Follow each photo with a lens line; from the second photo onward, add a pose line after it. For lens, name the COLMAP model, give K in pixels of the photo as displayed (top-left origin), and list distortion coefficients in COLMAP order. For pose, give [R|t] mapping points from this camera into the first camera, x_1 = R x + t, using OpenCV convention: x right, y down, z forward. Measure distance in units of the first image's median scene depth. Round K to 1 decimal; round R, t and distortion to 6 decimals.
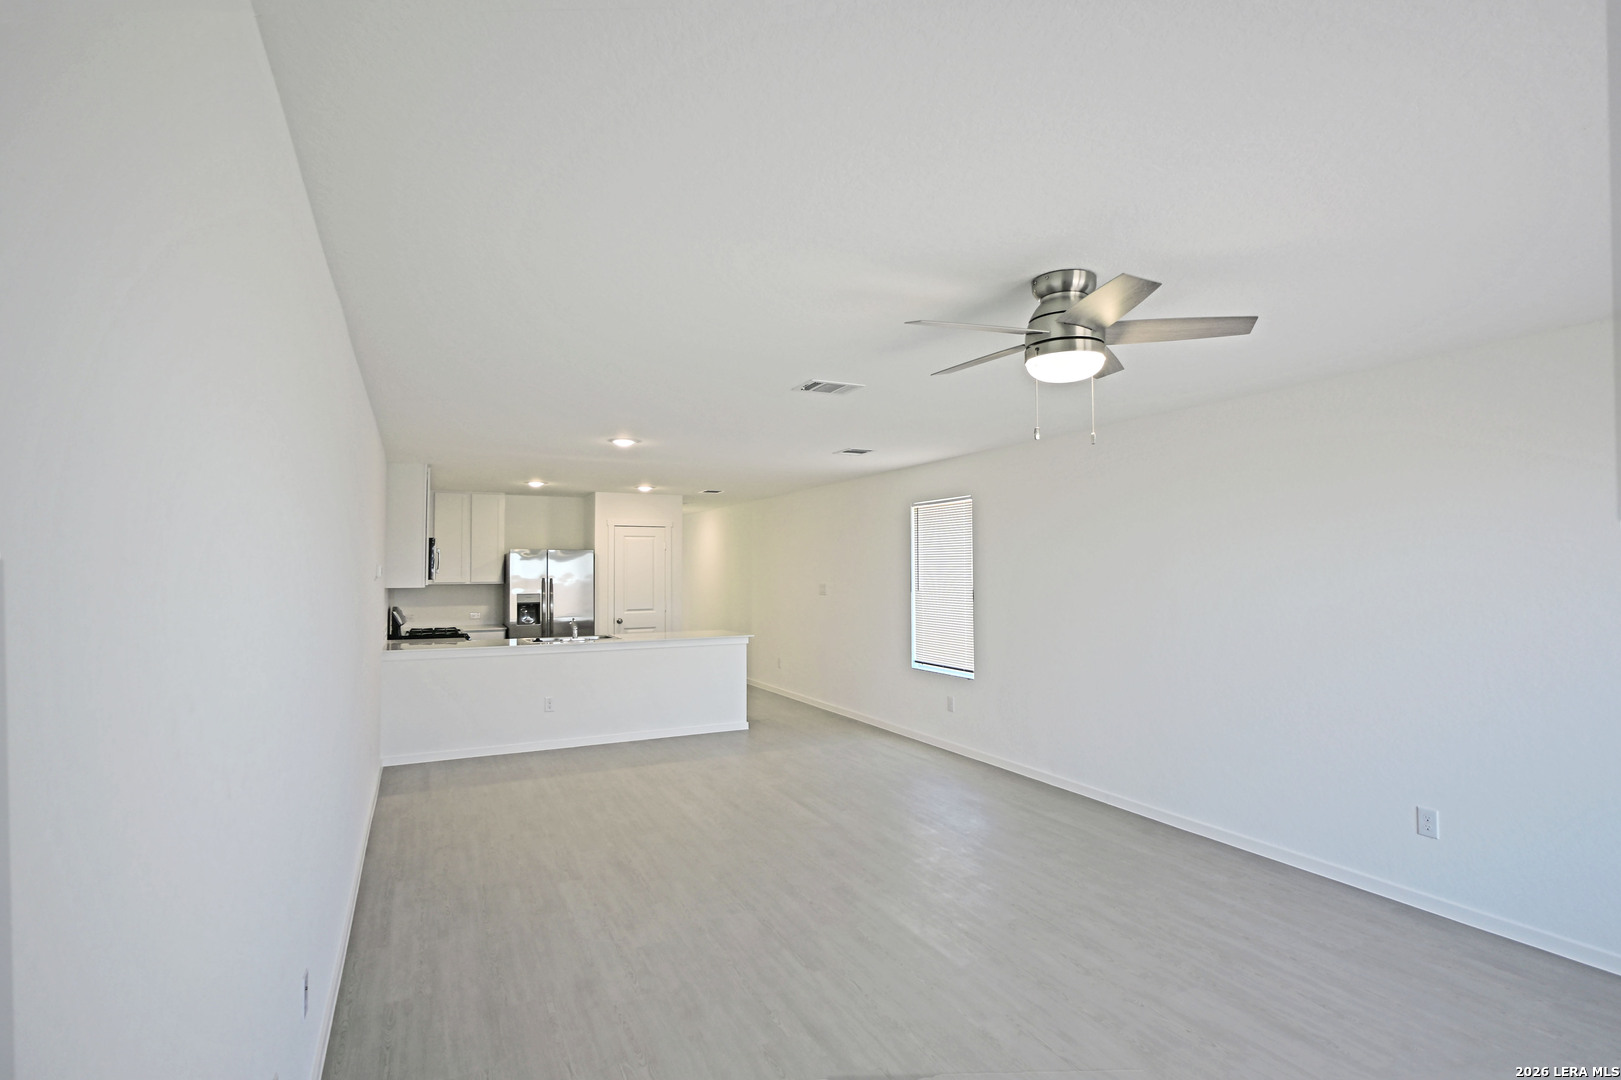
lens RADIAL K [[813.2, 0, 810.5], [0, 813.2, 540.0], [0, 0, 1]] dist [-0.002483, -0.000017]
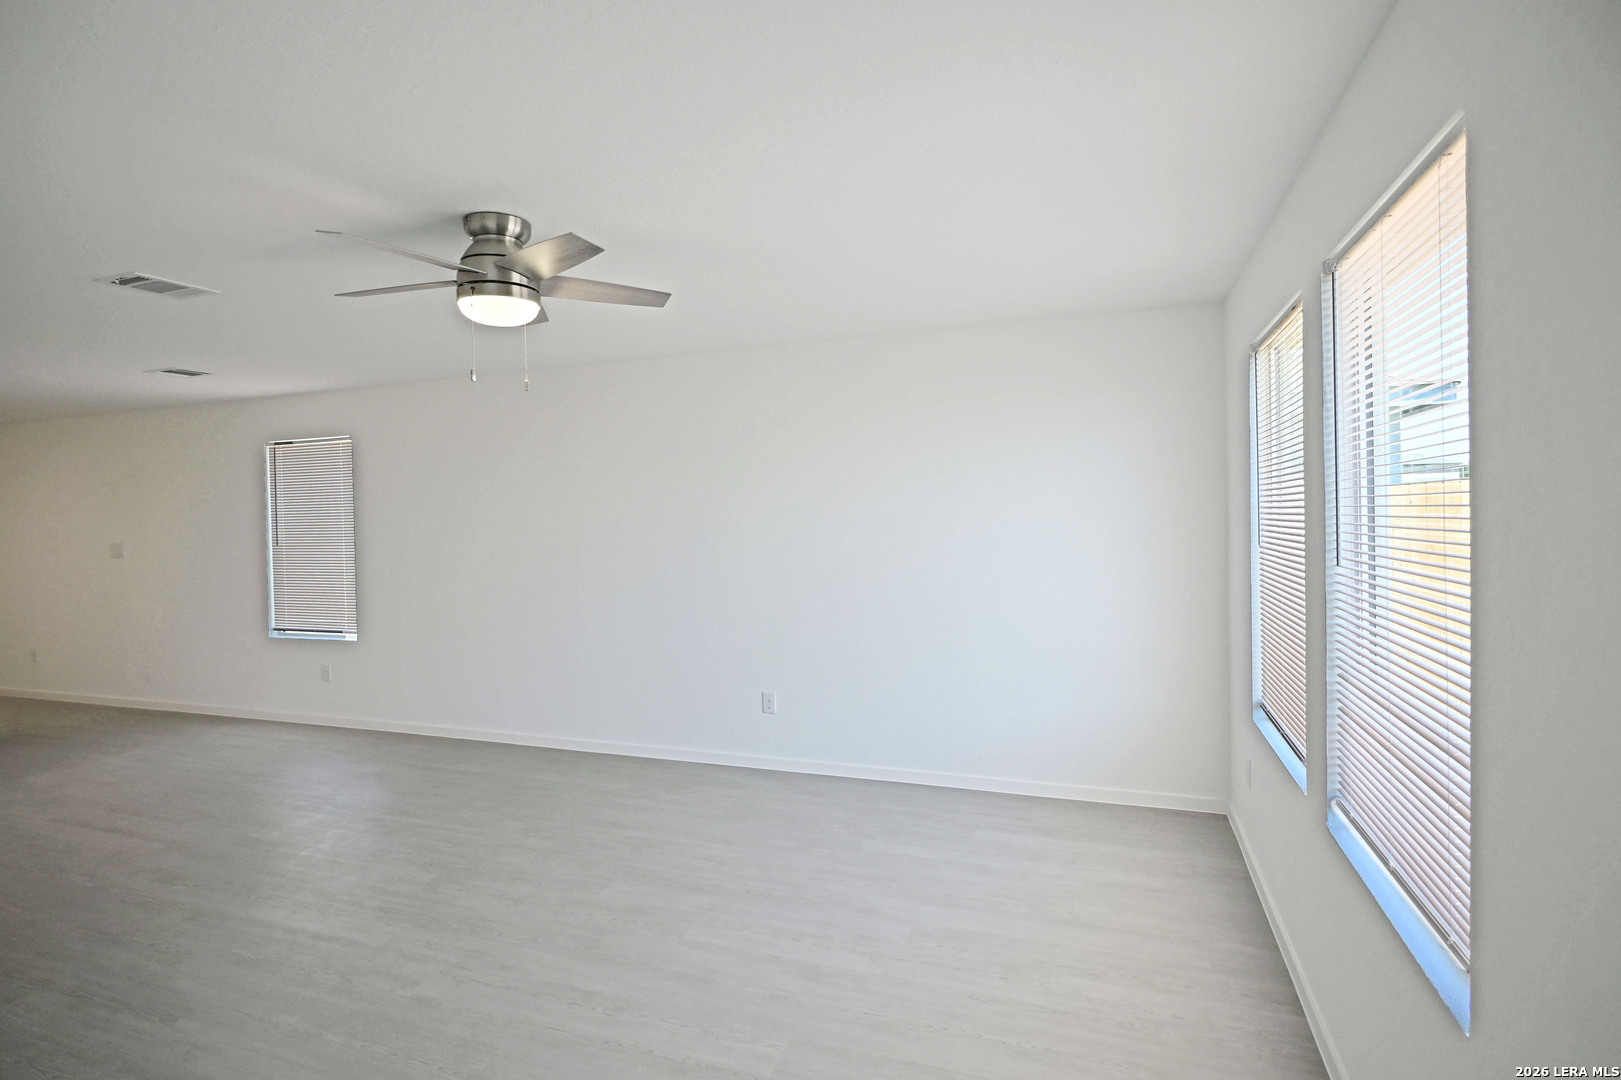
lens RADIAL K [[830.6, 0, 810.6], [0, 830.6, 519.4], [0, 0, 1]] dist [0.002657, 0.001336]
pose [[0.726373, -0.019046, 0.687037, -0.109484], [-0.004577, 0.999460, 0.032545, 0.008362], [-0.687286, -0.026784, 0.725893, -0.013632]]
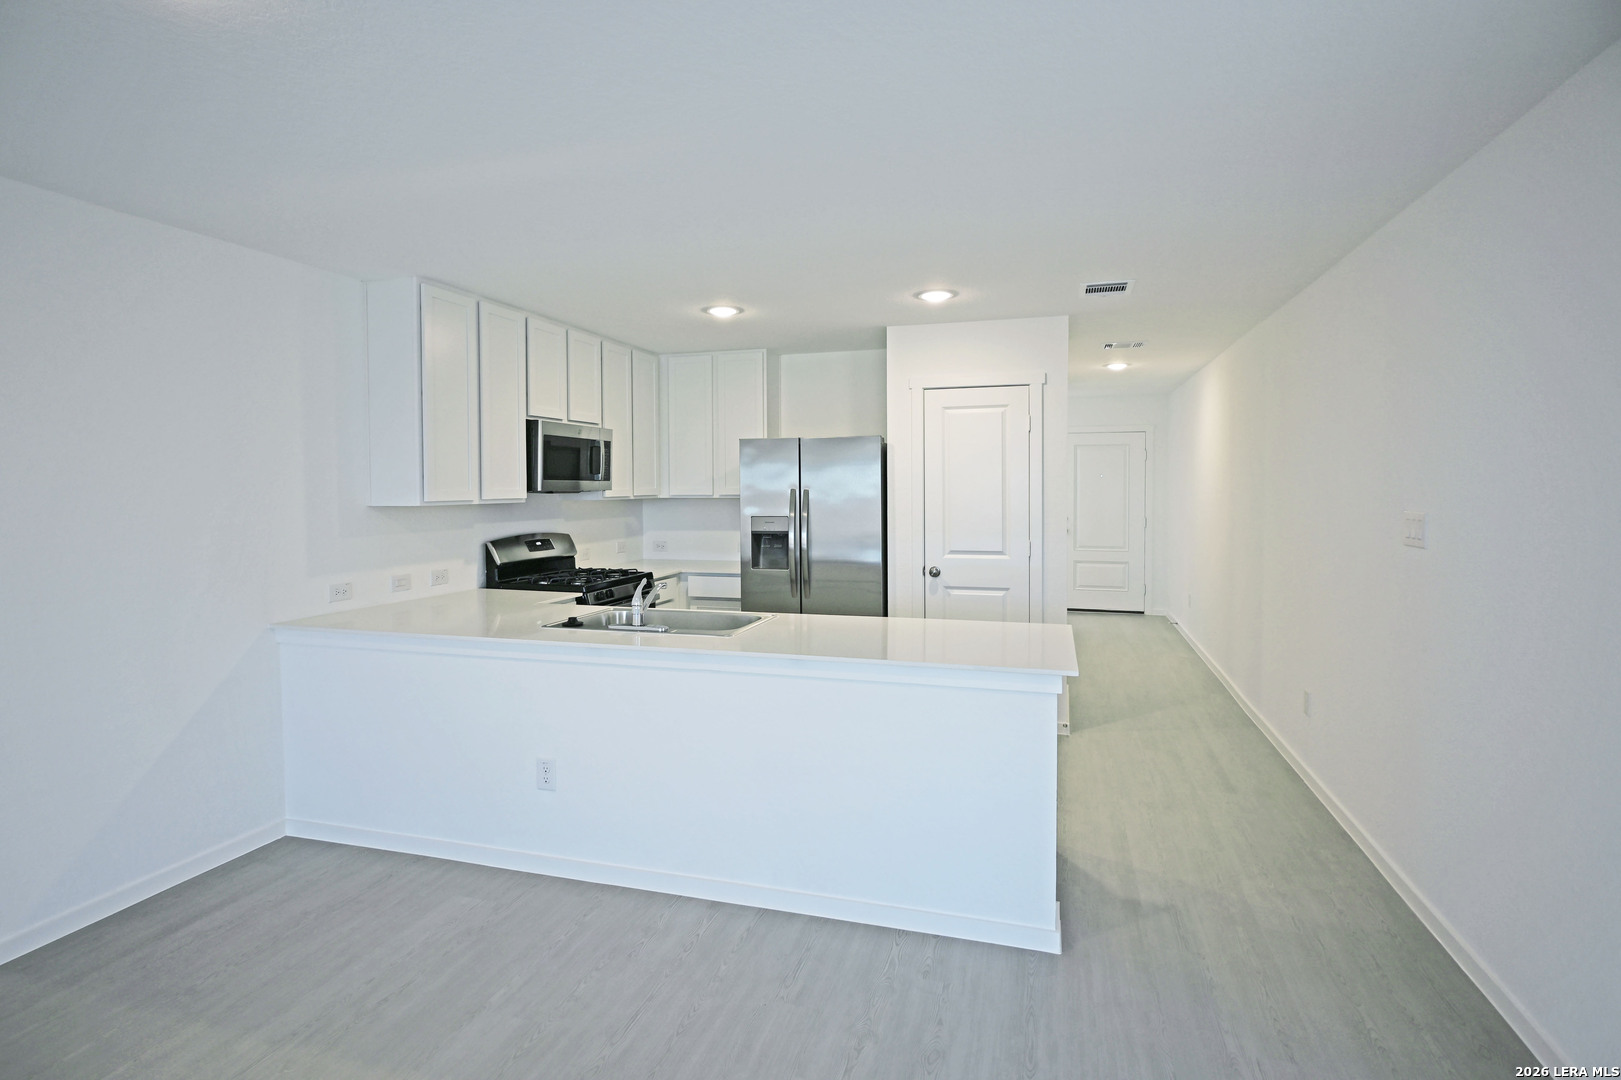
lens RADIAL K [[813.2, 0, 810.5], [0, 813.2, 540.0], [0, 0, 1]] dist [-0.002483, -0.000017]
pose [[0.721124, 0.056248, -0.690519, 0.153824], [0.028783, 0.993406, 0.110979, 0.043718], [0.692208, -0.099905, 0.714750, 1.320849]]
